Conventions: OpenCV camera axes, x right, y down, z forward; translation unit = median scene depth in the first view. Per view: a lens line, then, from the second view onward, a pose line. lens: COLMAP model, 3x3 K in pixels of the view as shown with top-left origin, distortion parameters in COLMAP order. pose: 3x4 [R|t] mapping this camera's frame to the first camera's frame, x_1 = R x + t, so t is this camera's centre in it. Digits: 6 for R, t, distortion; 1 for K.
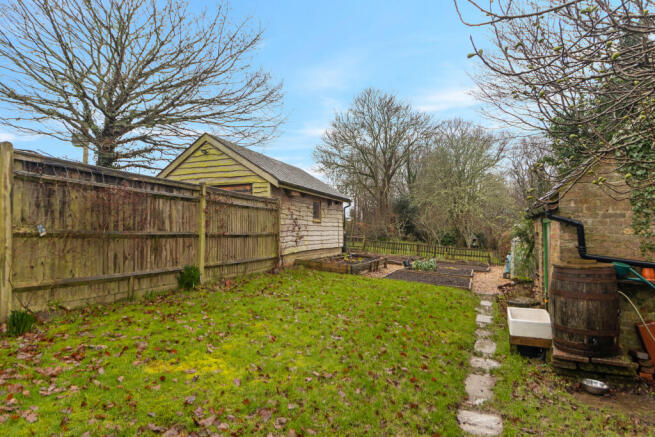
lens RADIAL K [[369.7, 0, 327.5], [0, 369.7, 218.5], [0, 0, 1]] dist [-0.001564, -0.000365]
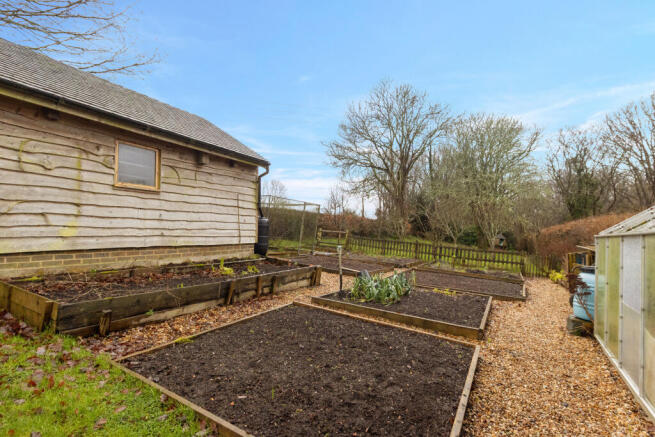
lens RADIAL K [[299.6, 0, 342.6], [0, 299.6, 218.5], [0, 0, 1]] dist [-0.000203, -0.000053]
pose [[0.993408, 0.006697, -0.114432, 0.128678], [-0.007909, 0.999917, -0.010146, 0.023003], [0.114355, 0.010984, 0.993379, 0.310399]]
